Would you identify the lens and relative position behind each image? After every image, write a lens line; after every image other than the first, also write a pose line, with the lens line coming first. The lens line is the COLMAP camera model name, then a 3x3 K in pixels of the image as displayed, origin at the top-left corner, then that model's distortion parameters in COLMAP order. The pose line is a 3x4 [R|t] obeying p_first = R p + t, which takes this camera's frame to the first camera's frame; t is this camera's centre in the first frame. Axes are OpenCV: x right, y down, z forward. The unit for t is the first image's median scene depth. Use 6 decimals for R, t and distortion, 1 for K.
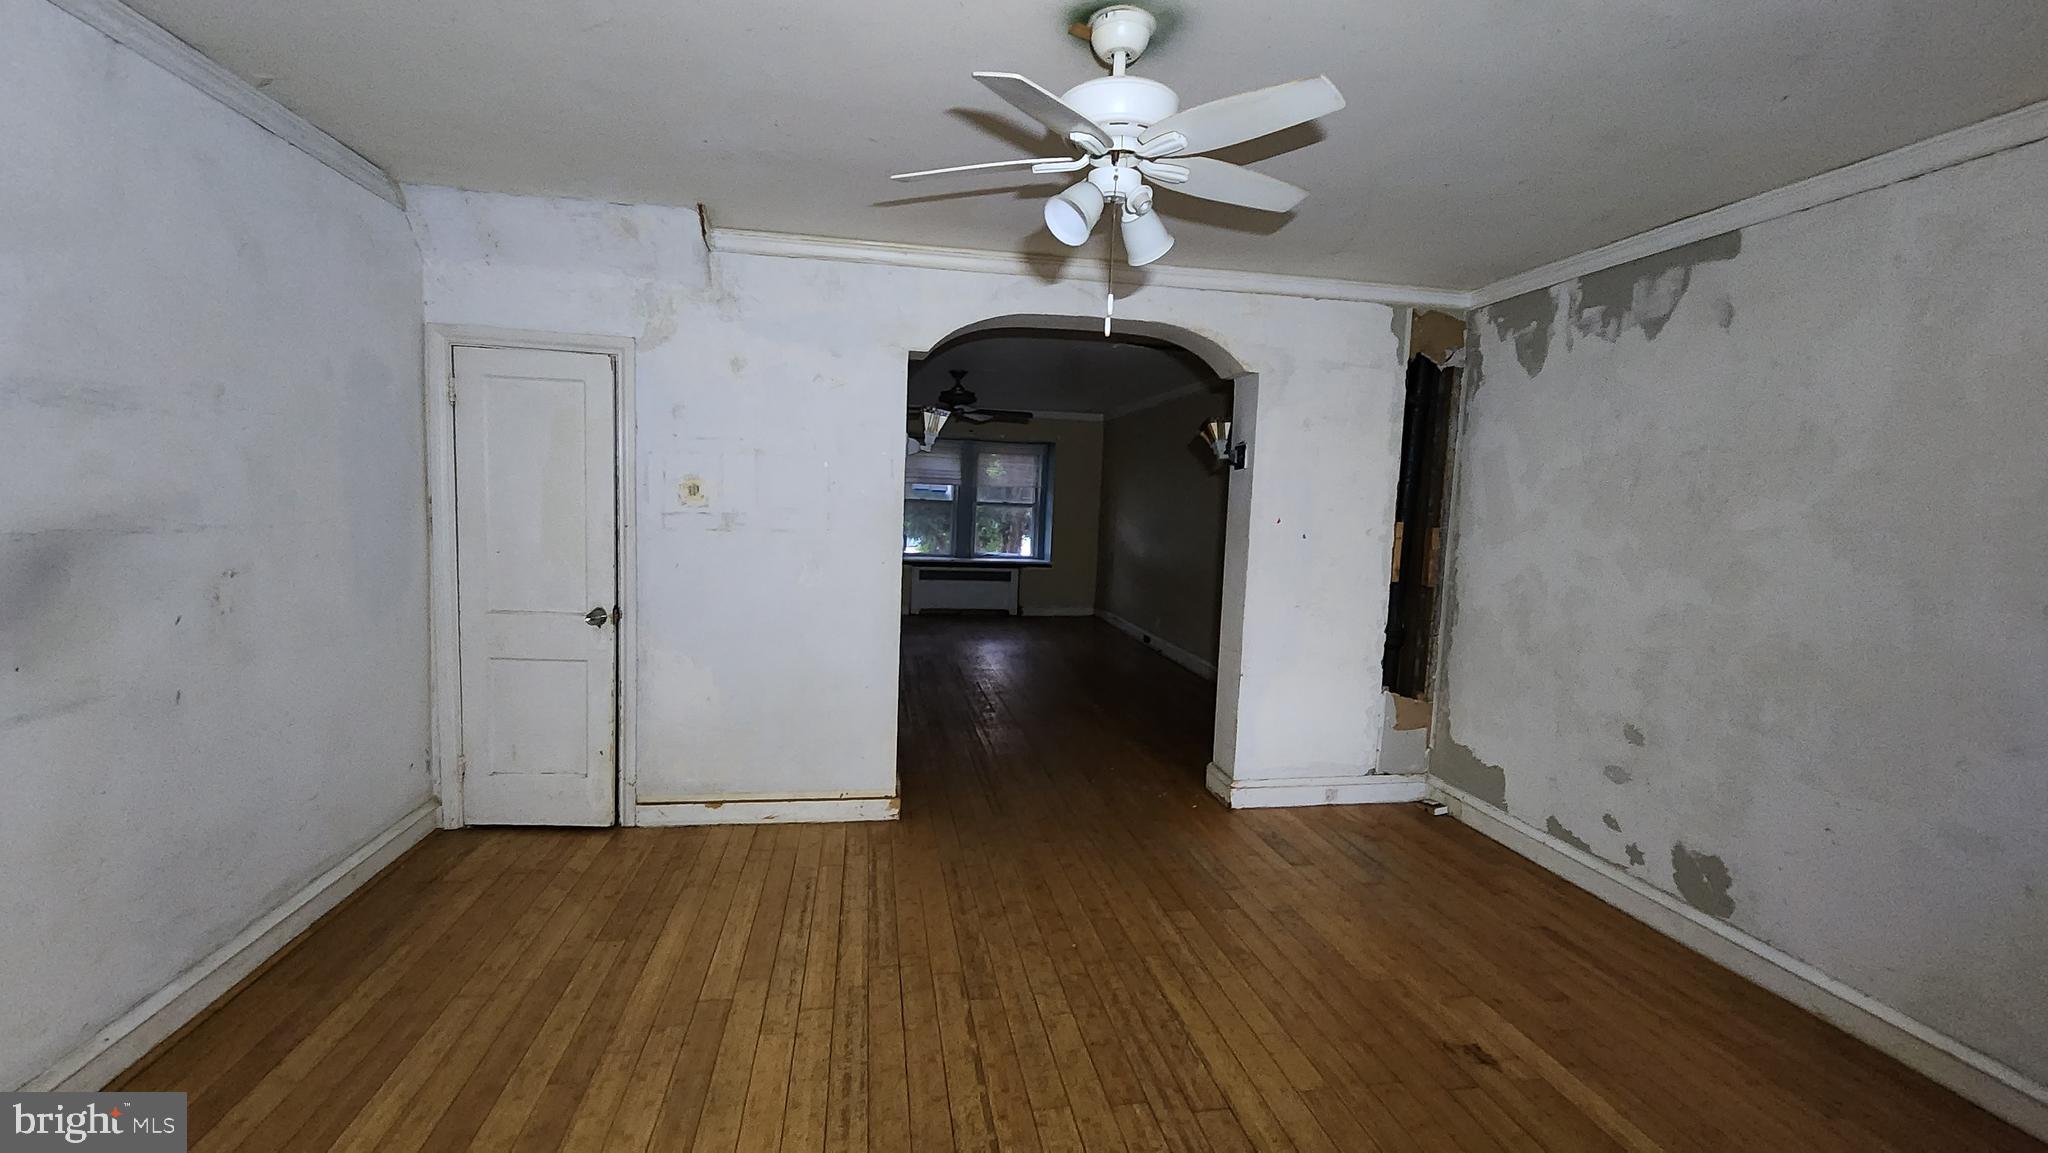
lens RADIAL K [[848.3, 0, 1022.8], [0, 848.3, 580.0], [0, 0, 1]] dist [0.000979, -0.001669]
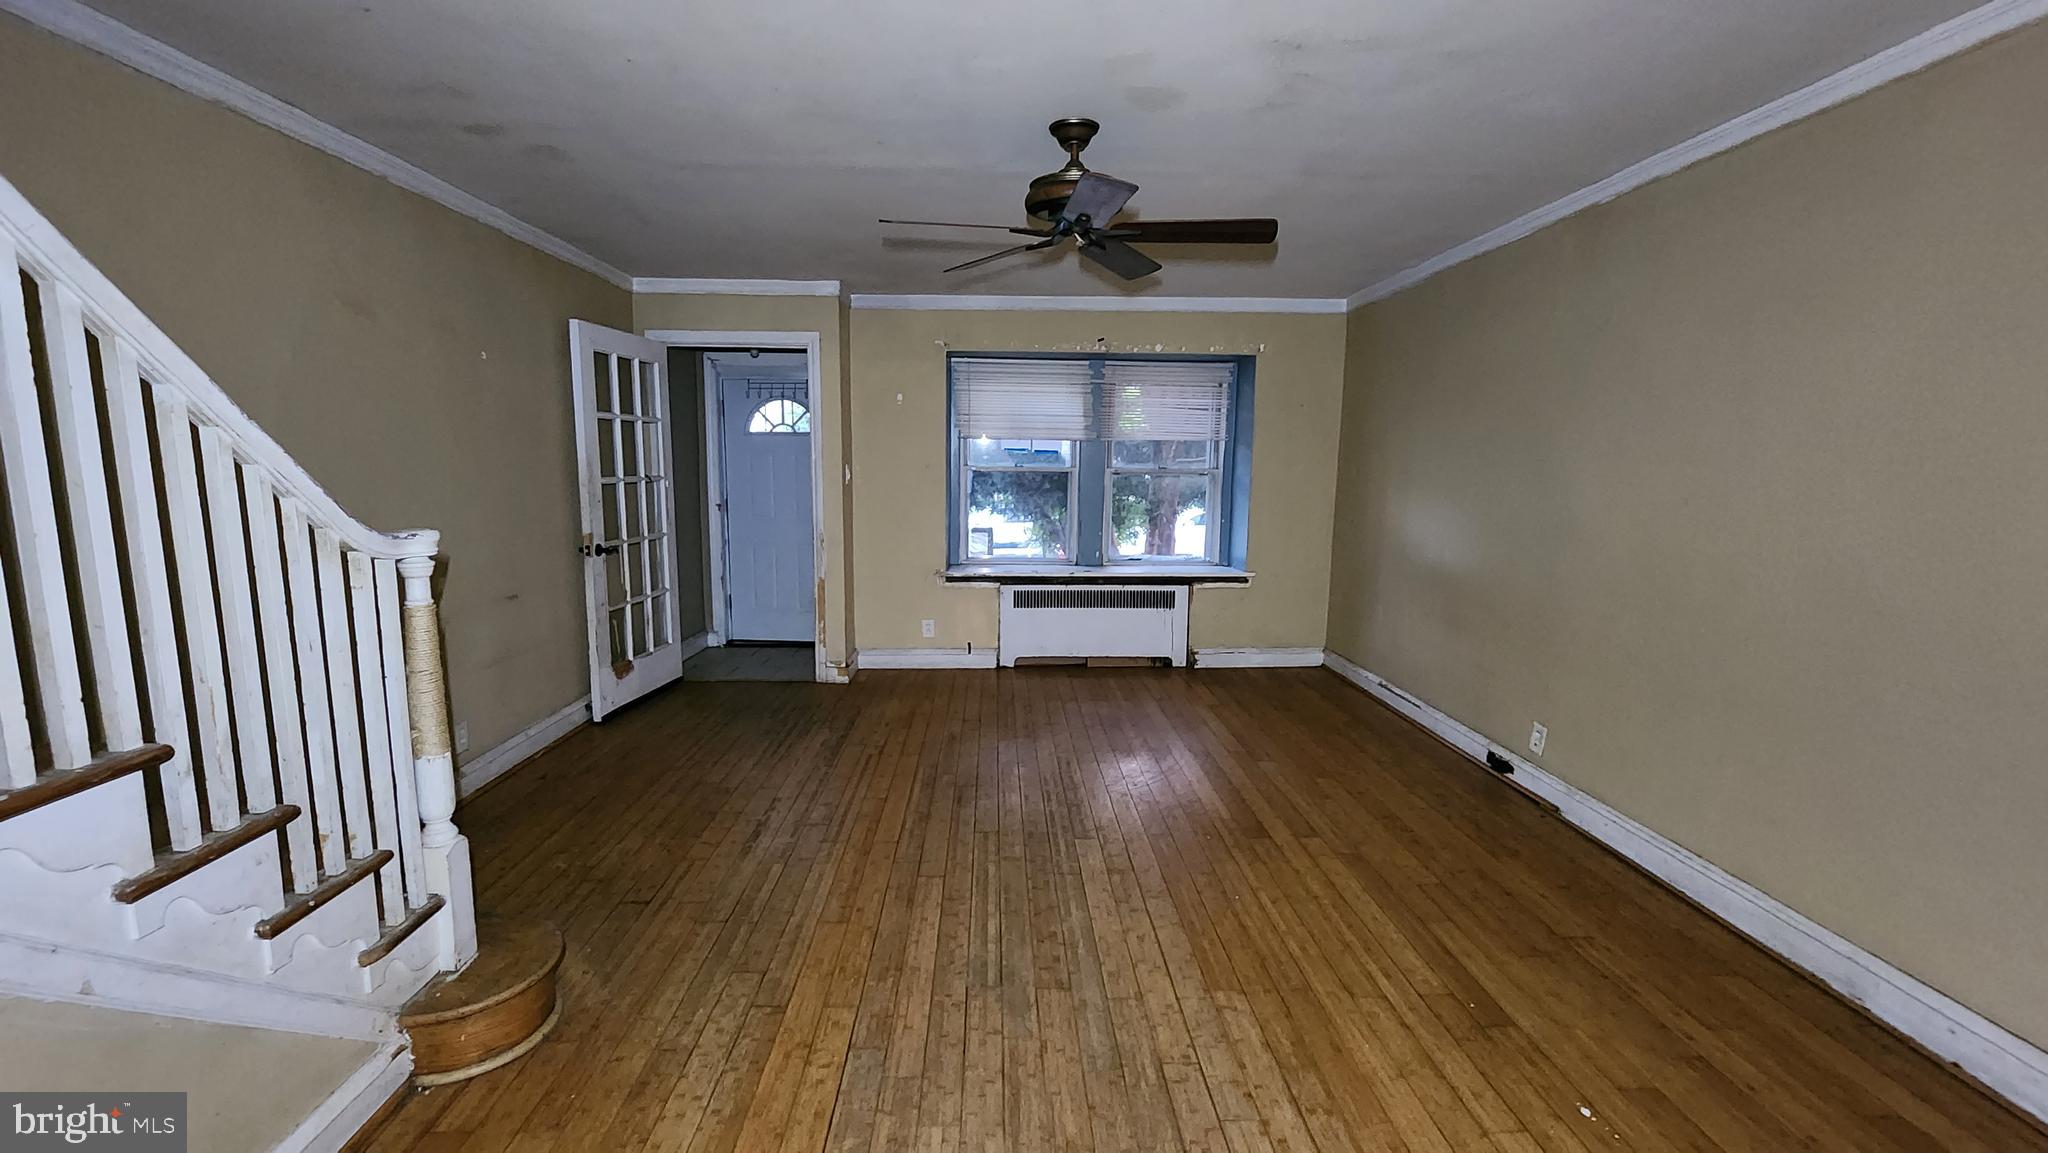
lens RADIAL K [[848.3, 0, 1009.3], [0, 848.3, 577.0], [0, 0, 1]] dist [0.000979, -0.001669]
pose [[0.986992, -0.011903, -0.160331, -0.031945], [0.018608, 0.999011, 0.040384, -0.044178], [0.159692, -0.042842, 0.986237, 0.423370]]
